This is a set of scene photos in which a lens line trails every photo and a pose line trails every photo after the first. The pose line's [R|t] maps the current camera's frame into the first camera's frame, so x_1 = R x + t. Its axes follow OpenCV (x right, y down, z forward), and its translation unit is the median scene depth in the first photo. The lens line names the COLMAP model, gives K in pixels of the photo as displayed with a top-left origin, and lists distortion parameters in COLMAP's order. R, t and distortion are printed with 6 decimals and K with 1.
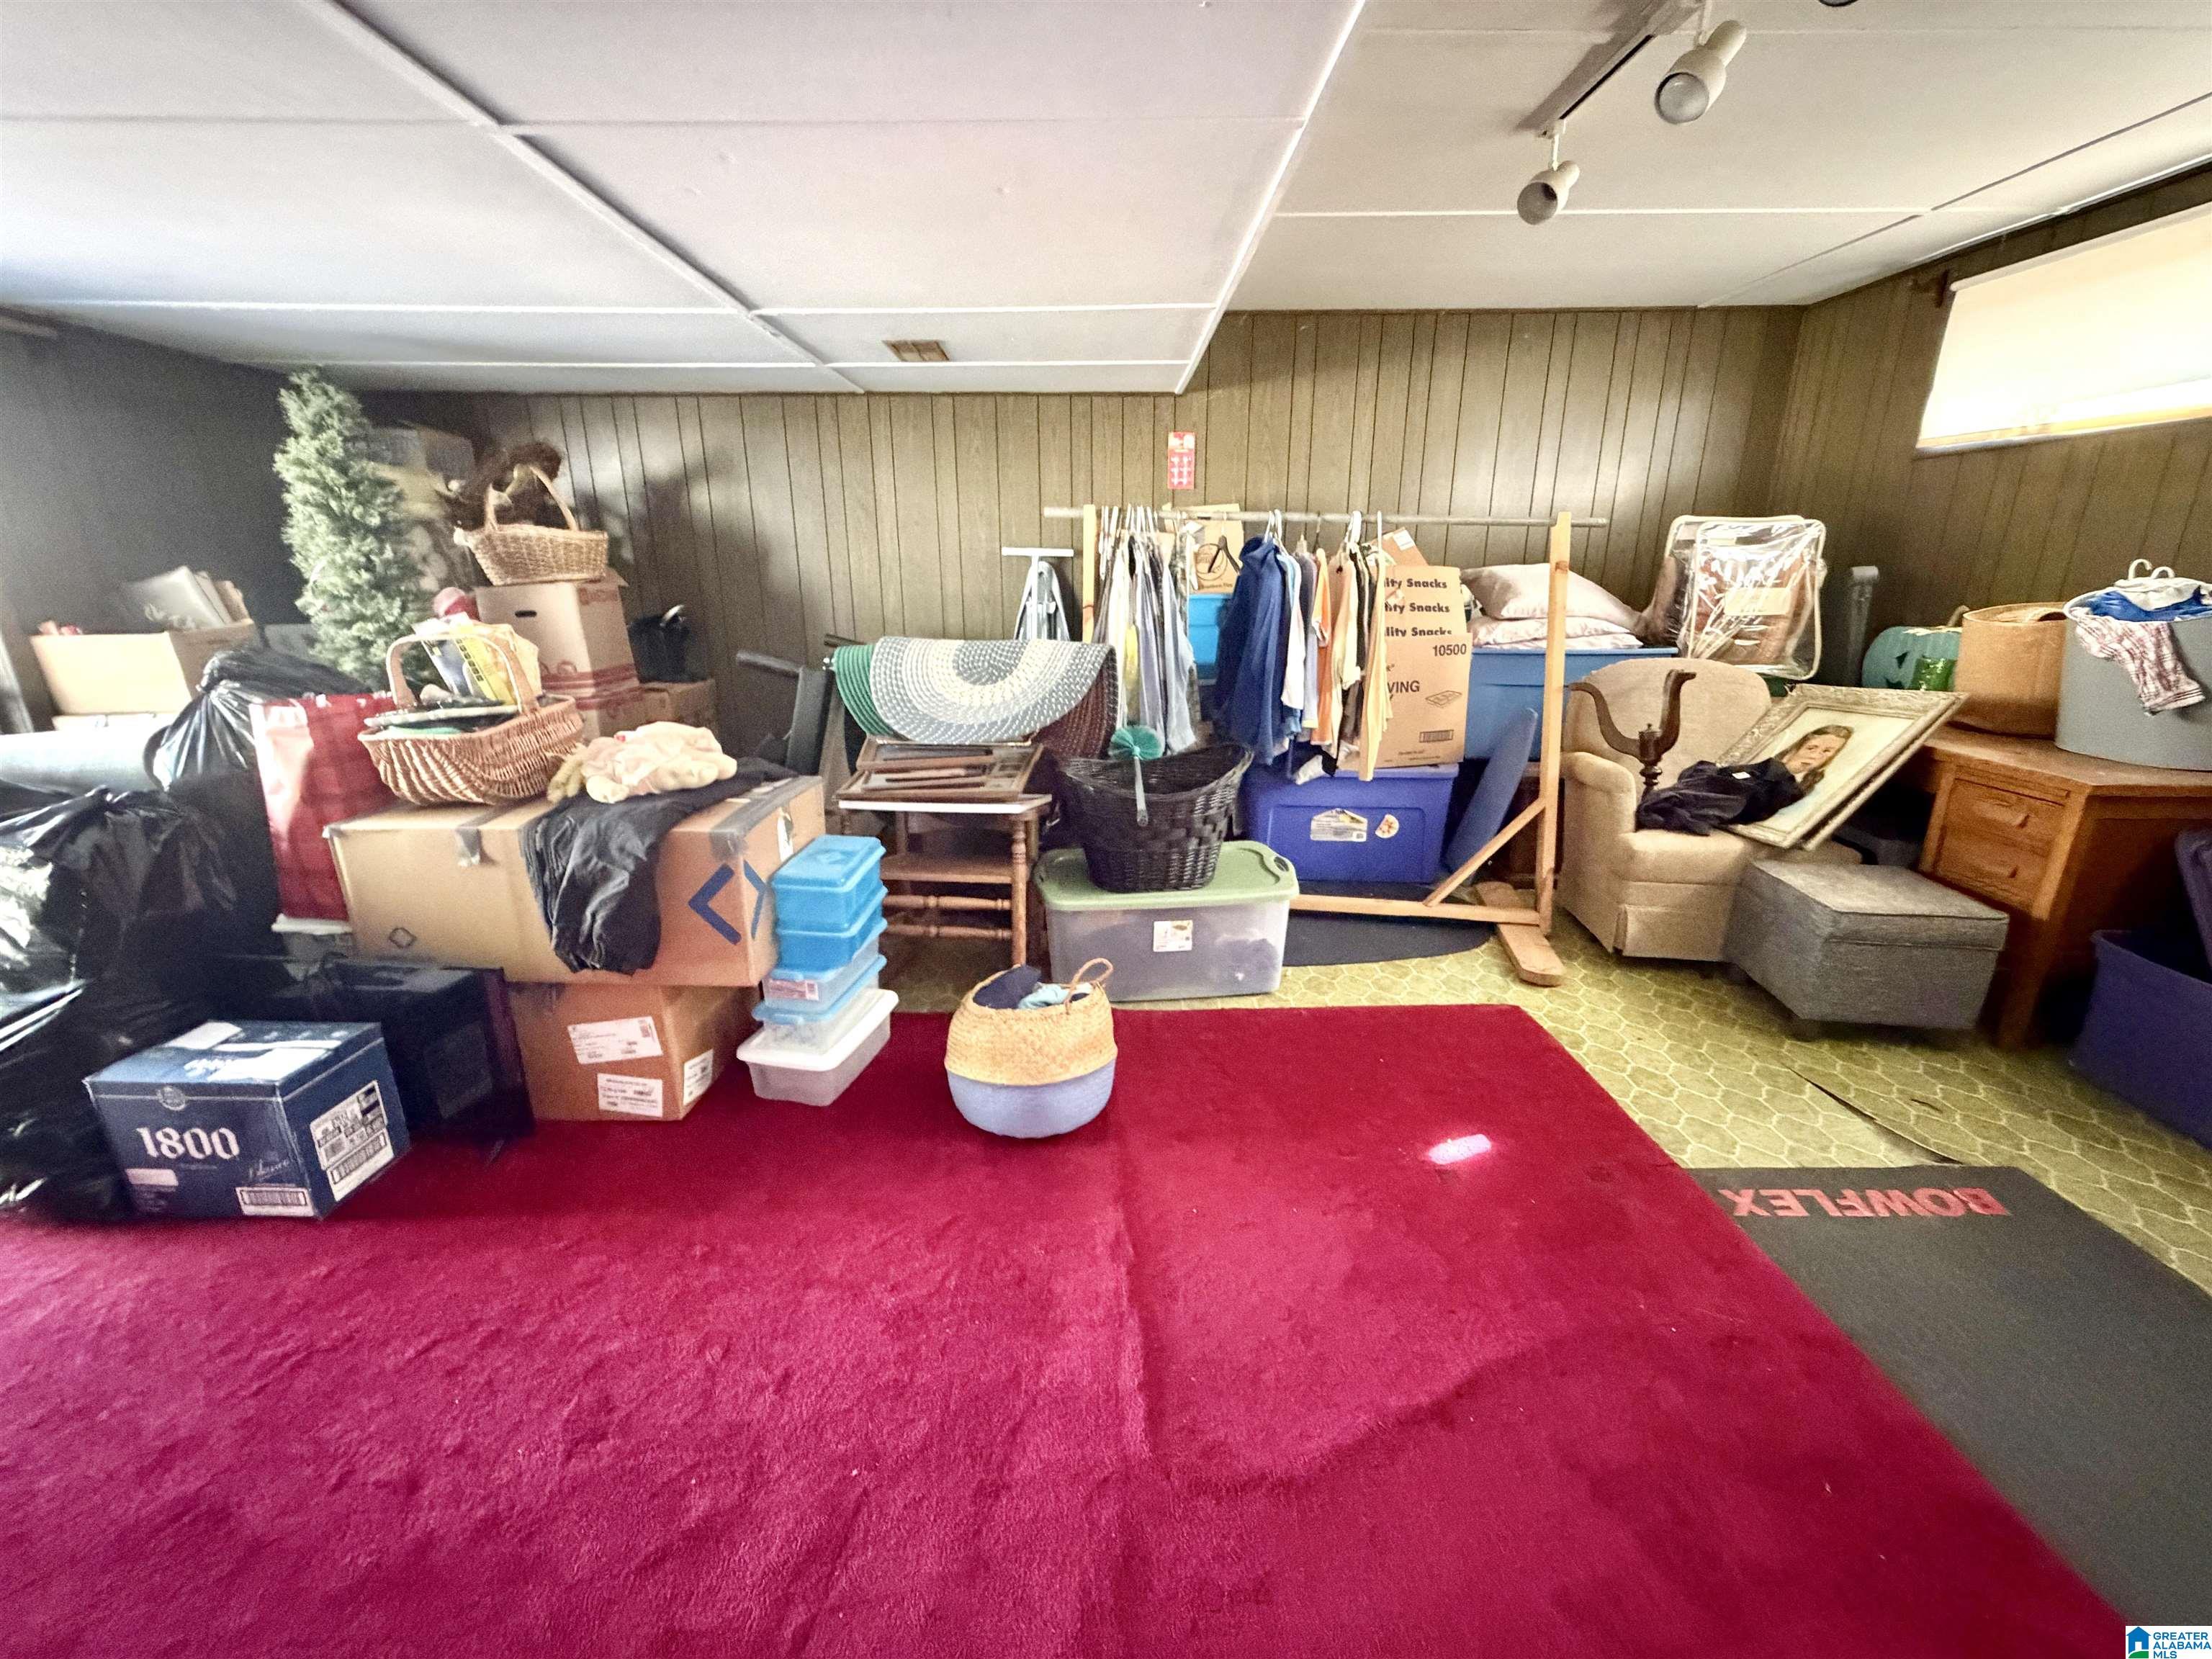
lens RADIAL K [[882.5, 0, 1098.4], [0, 882.5, 830.3], [0, 0, 1]] dist [-0.000367, -0.000058]
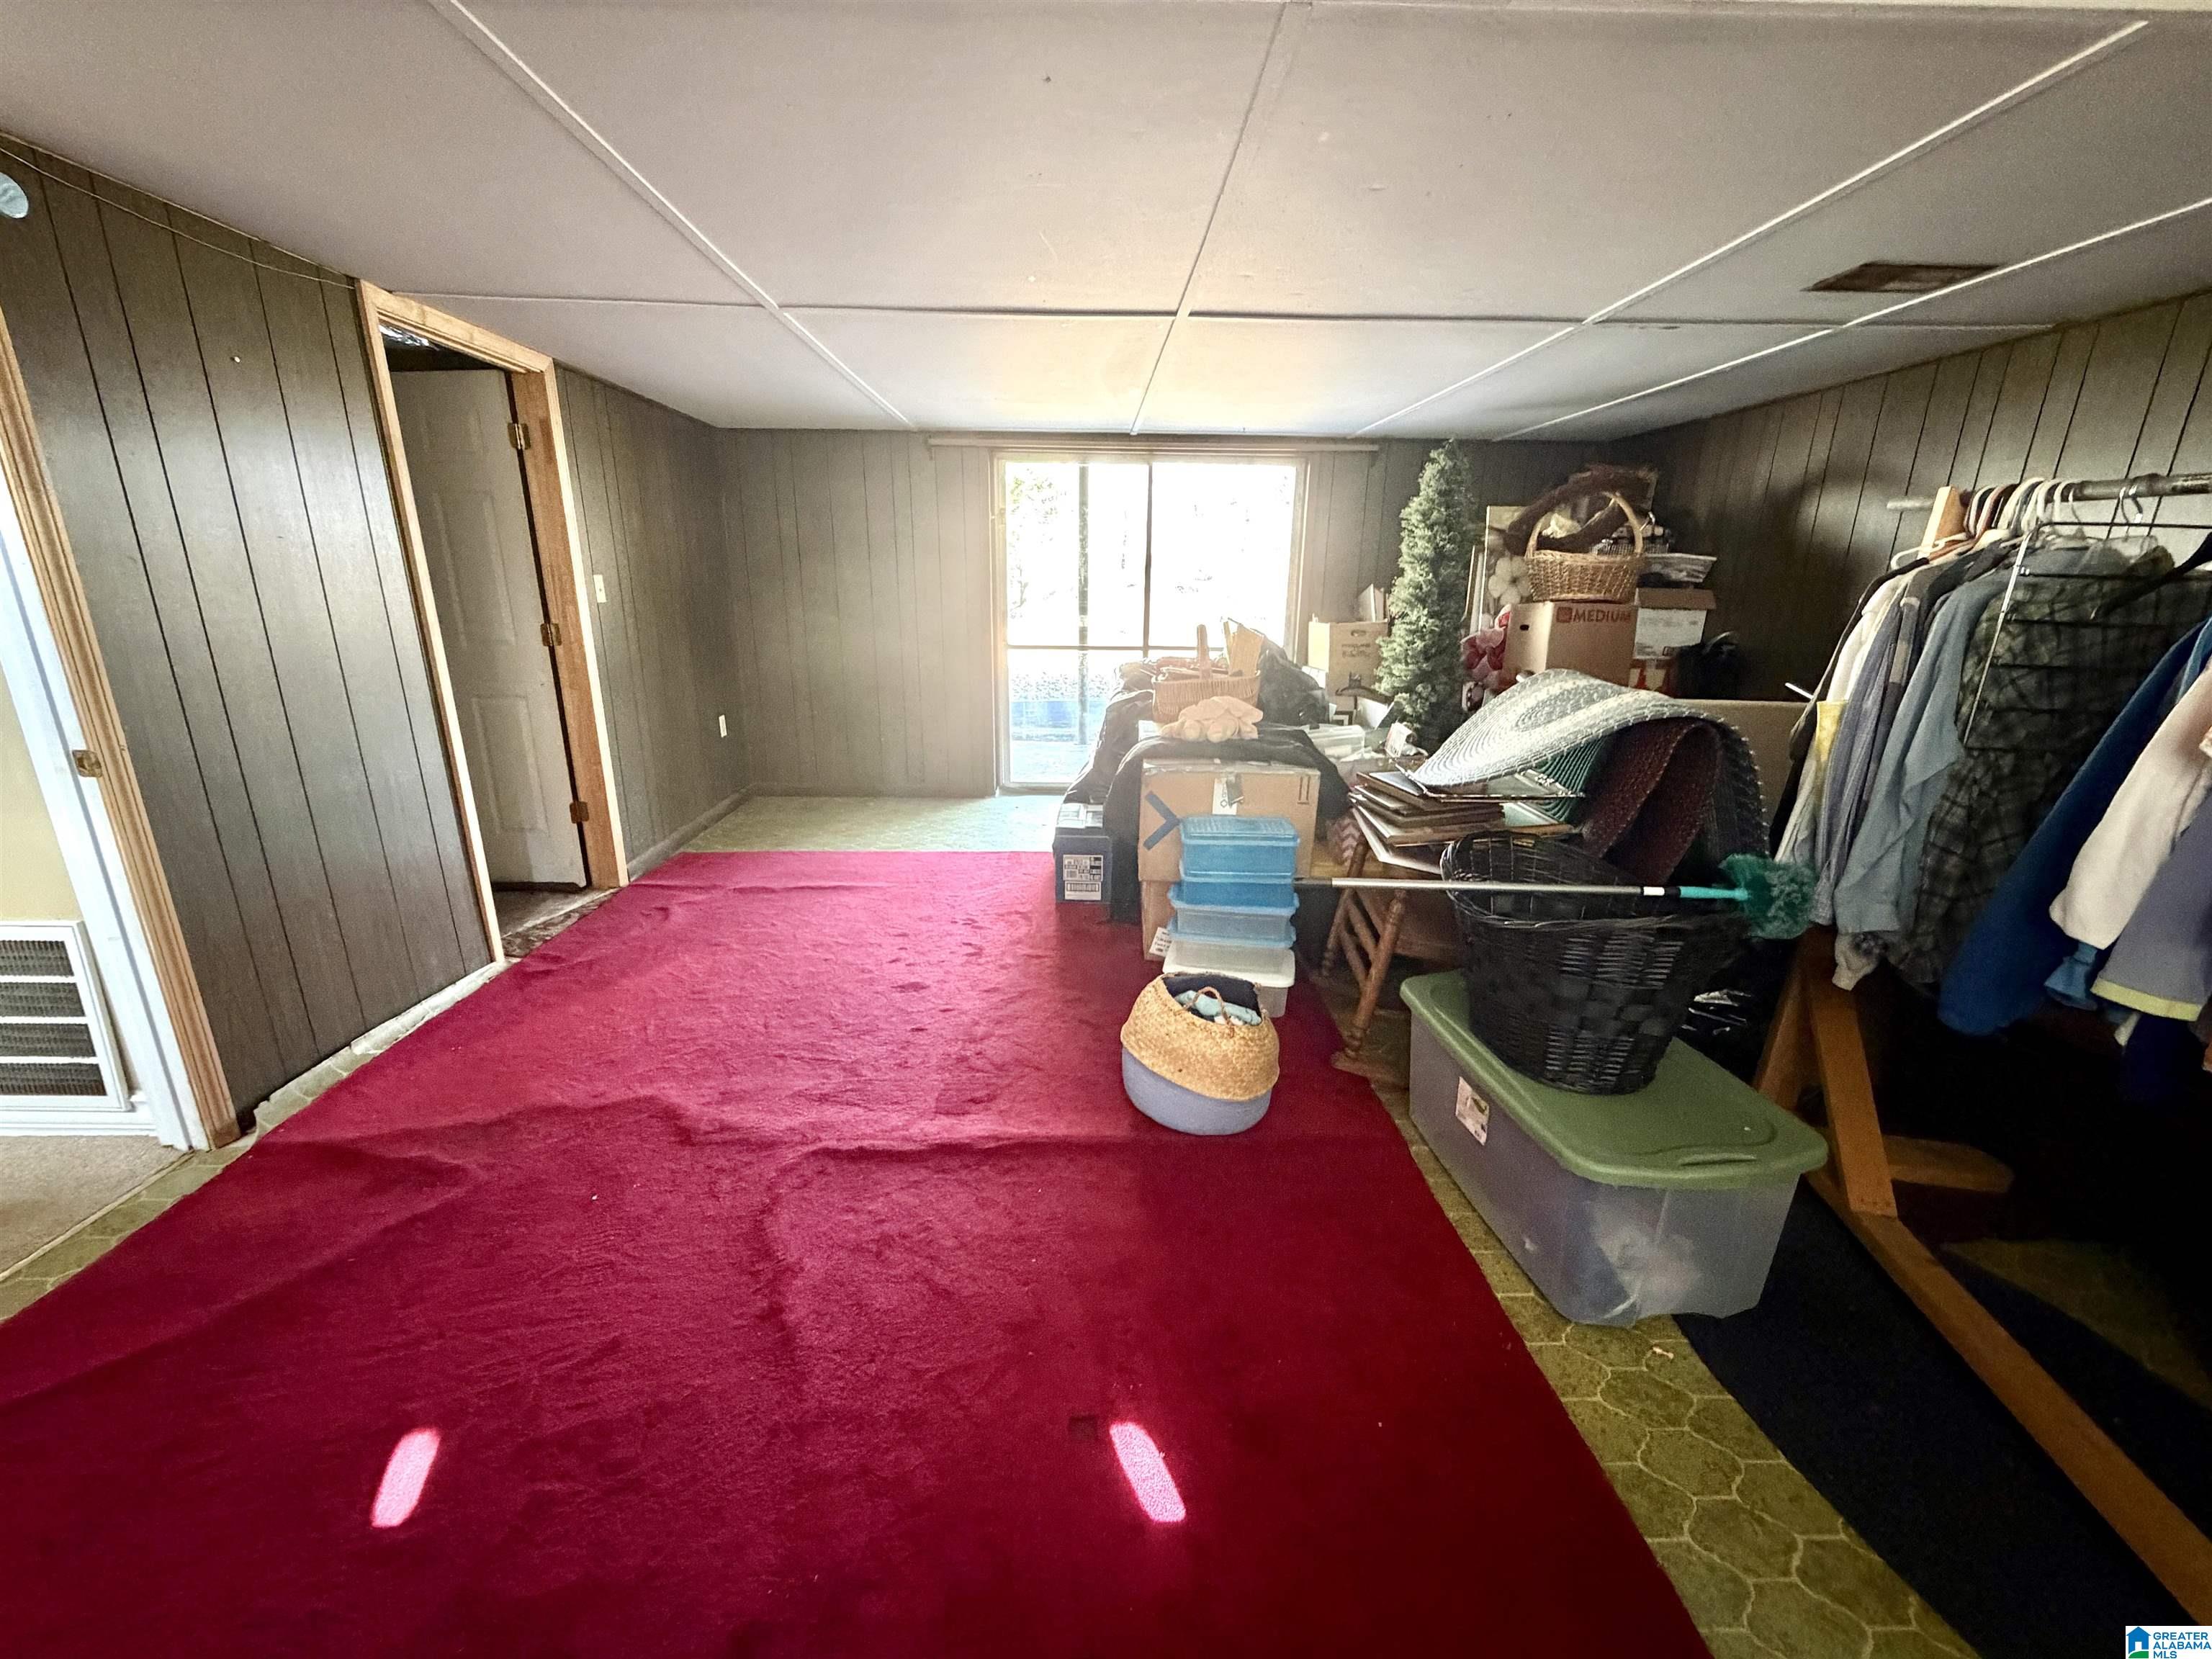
lens RADIAL K [[882.5, 0, 1098.4], [0, 882.5, 830.3], [0, 0, 1]] dist [-0.000367, -0.000058]
pose [[0.002926, 0.274179, -0.961674, 0.679261], [-0.296131, 0.918782, 0.261049, -0.177150], [0.955143, 0.284018, 0.083881, 0.578674]]
